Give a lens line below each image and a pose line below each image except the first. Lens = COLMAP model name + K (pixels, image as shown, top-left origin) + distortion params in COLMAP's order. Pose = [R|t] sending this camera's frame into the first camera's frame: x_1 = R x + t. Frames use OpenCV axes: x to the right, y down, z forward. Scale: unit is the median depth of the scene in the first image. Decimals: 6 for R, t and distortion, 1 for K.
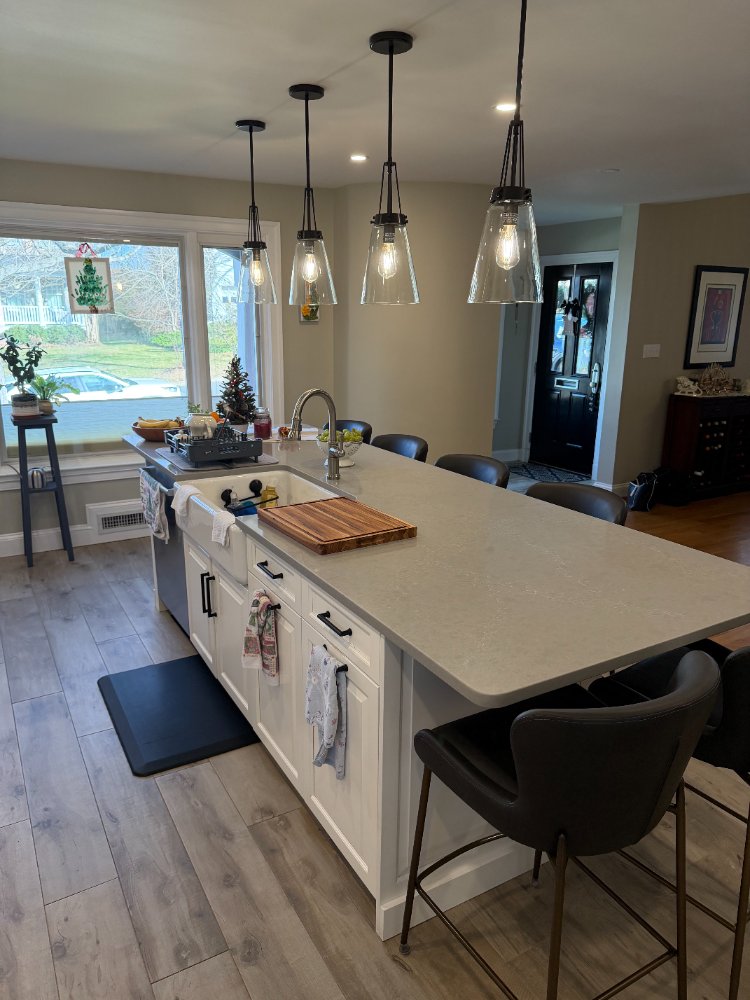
lens RADIAL K [[704.9, 0, 372.5], [0, 704.9, 502.5], [0, 0, 1]] dist [0.050194, -0.058058]
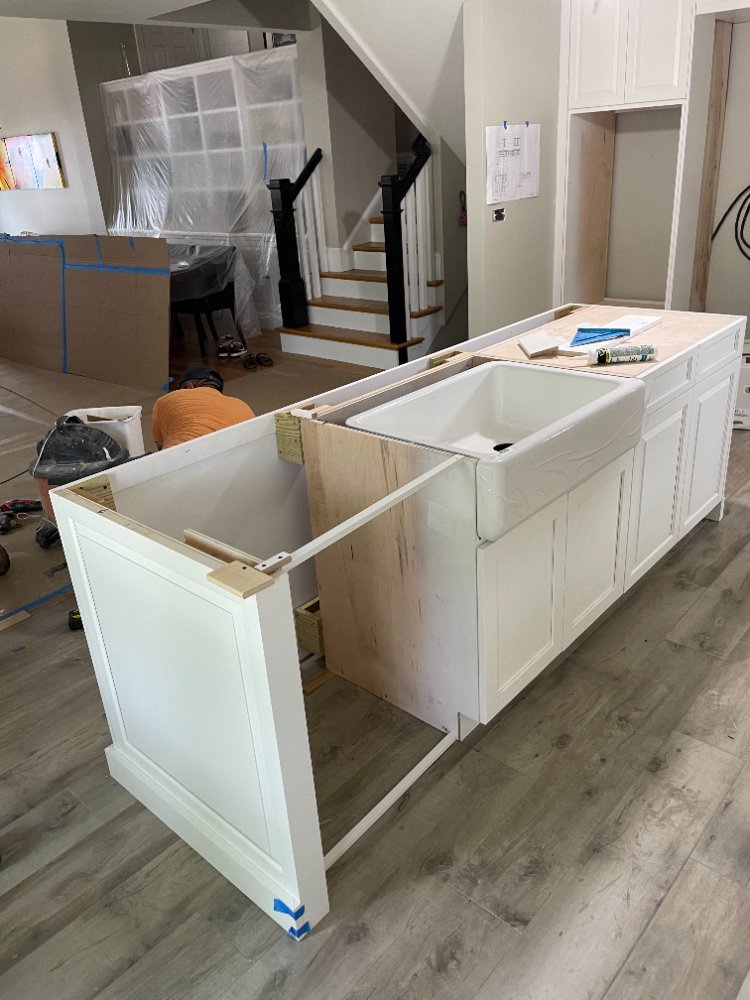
lens RADIAL K [[759.3, 0, 383.3], [0, 759.3, 490.5], [0, 0, 1]] dist [0.080438, -0.111710]
pose [[-0.317380, -0.373055, 0.871837, -0.839073], [0.307117, 0.829384, 0.466691, -0.338230], [-0.897189, 0.415875, -0.148659, 1.290289]]
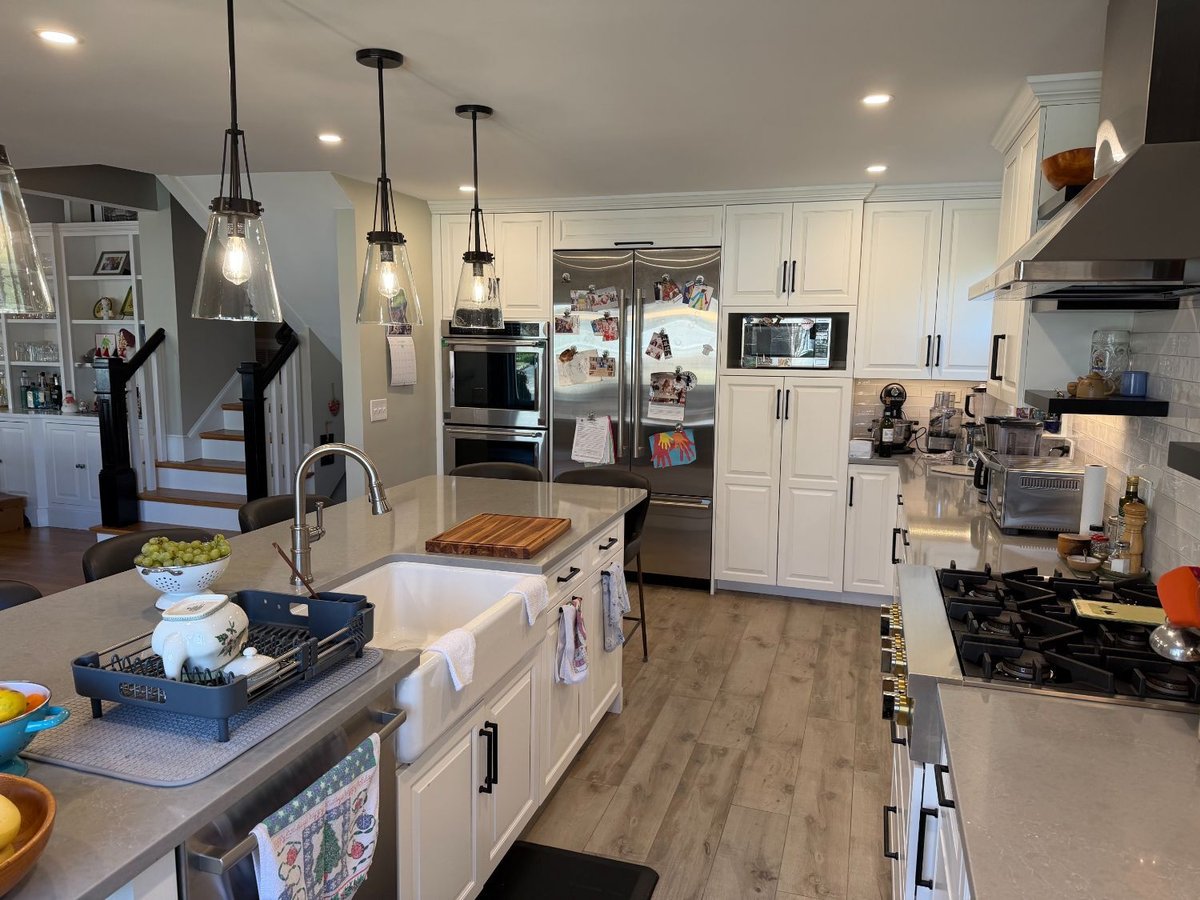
lens RADIAL K [[838.7, 0, 608.3], [0, 838.7, 452.4], [0, 0, 1]] dist [0.054216, -0.083446]
pose [[-0.678102, -0.119670, 0.725159, -0.863665], [0.174621, 0.932170, 0.317122, -0.371645], [-0.713922, 0.341670, -0.611210, 1.333534]]
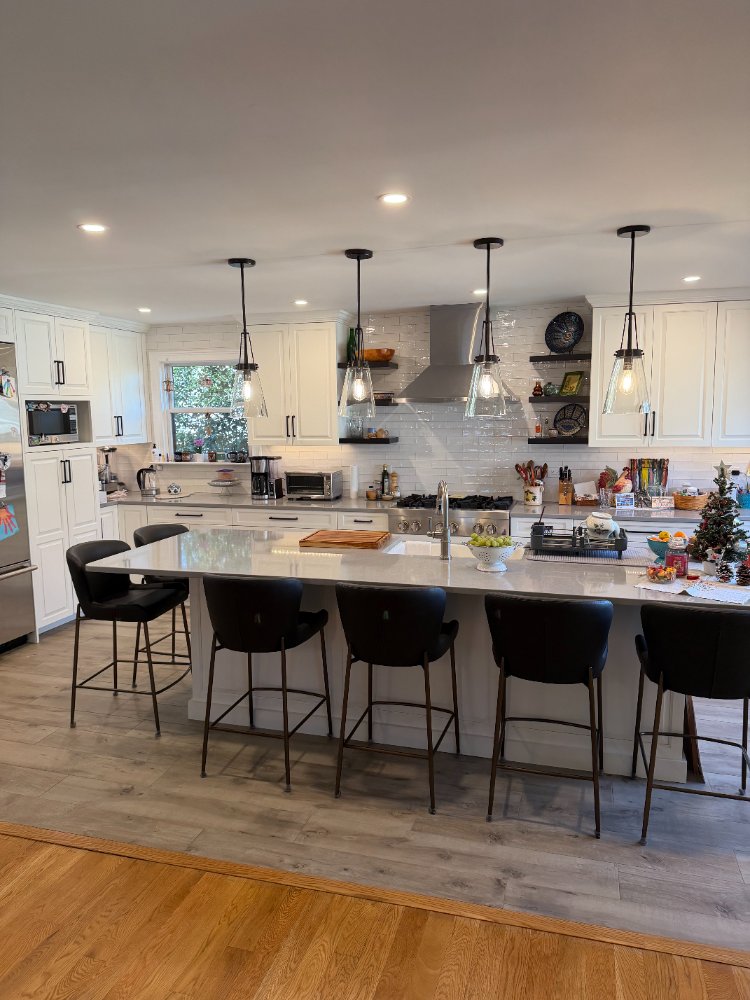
lens RADIAL K [[704.9, 0, 373.1], [0, 704.9, 500.9], [0, 0, 1]] dist [0.050194, -0.058058]
pose [[-0.726152, 0.084351, -0.682340, 0.898188], [-0.178900, 0.935078, 0.305982, -0.503371], [0.663851, 0.344260, -0.663918, 1.808567]]
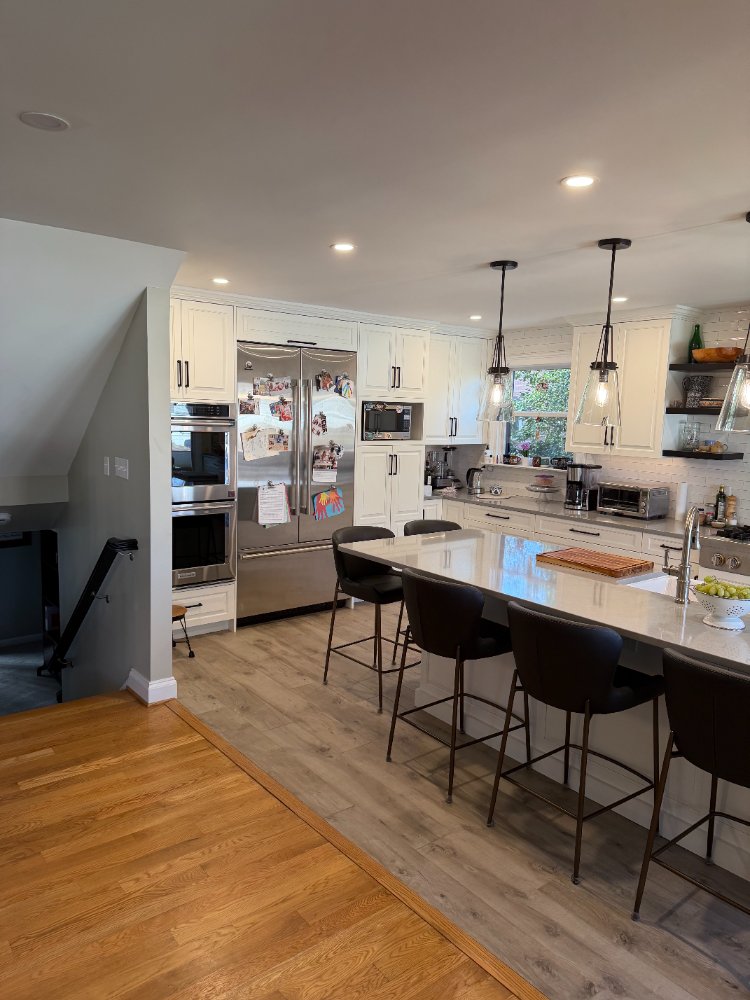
lens RADIAL K [[704.9, 0, 368.2], [0, 704.9, 499.3], [0, 0, 1]] dist [0.050194, -0.058058]
pose [[-0.989855, -0.020942, -0.140528, 0.557853], [-0.073320, 0.922496, 0.378979, -0.549364], [0.121700, 0.385438, -0.914673, 1.944471]]
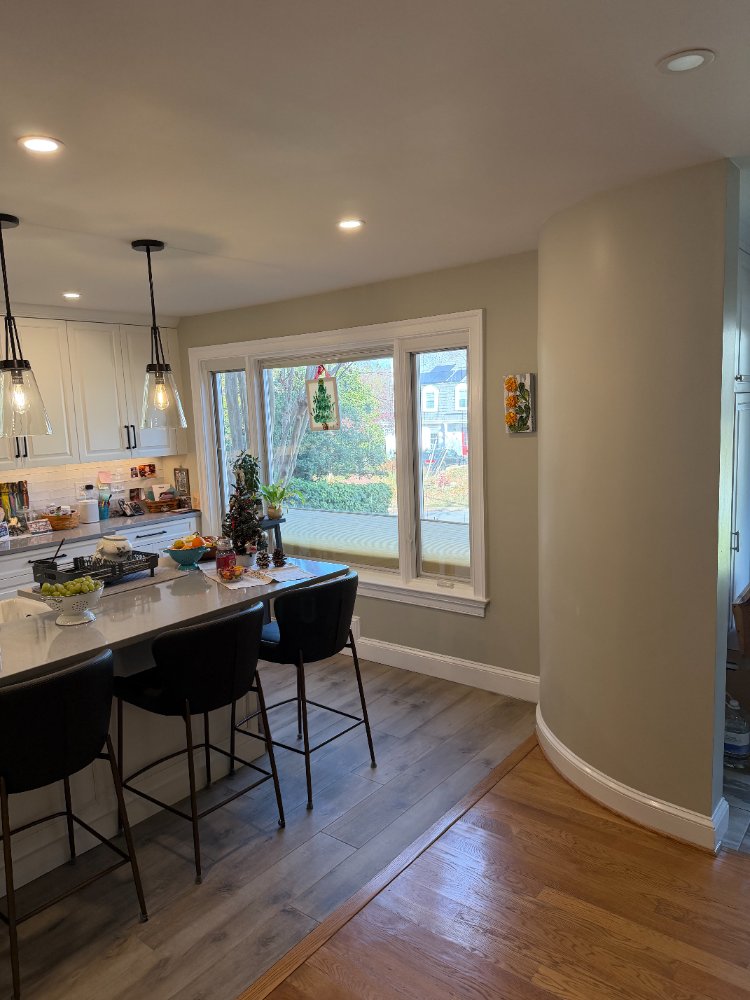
lens RADIAL K [[704.9, 0, 370.5], [0, 704.9, 500.9], [0, 0, 1]] dist [0.050194, -0.058058]
pose [[0.360508, 0.094691, -0.927937, 1.001608], [-0.204177, 0.978718, 0.020549, -0.332284], [0.910135, 0.182055, 0.372169, 1.162306]]
